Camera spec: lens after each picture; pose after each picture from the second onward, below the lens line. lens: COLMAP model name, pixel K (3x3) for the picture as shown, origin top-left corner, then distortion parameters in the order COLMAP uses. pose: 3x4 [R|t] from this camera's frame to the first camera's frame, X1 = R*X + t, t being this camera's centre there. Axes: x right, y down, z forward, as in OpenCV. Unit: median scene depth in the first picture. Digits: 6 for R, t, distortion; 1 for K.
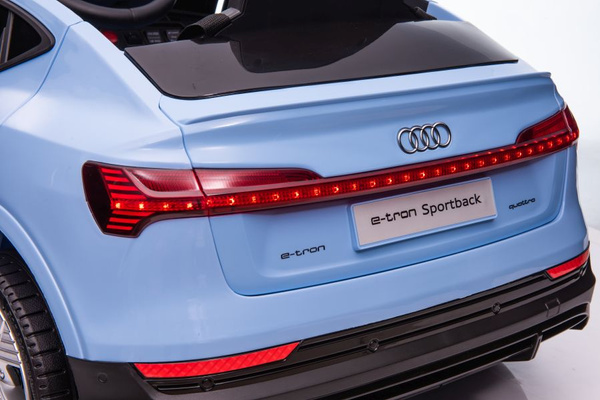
lens RADIAL K [[1063.6, 0, 341.6], [0, 1063.6, 199.7], [0, 0, 1]] dist [0.036410, 0.154010]
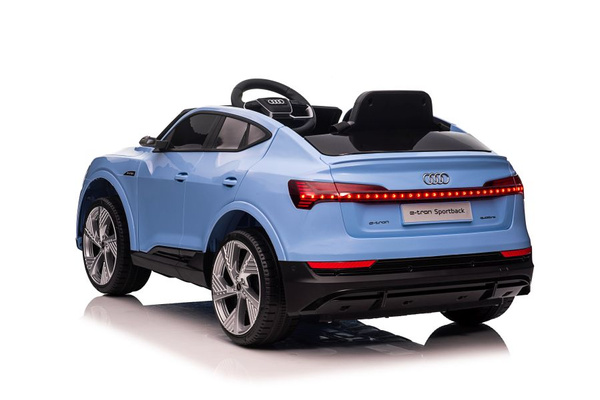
lens RADIAL K [[1358.5, 0, 300.0], [0, 1358.5, 200.0], [0, 0, 1]] dist [0.067108, -0.056256]
pose [[0.993047, 0.019318, -0.116125, 0.128844], [-0.038345, 0.985727, -0.163929, 0.468987], [0.111301, 0.167241, 0.979613, -1.827592]]
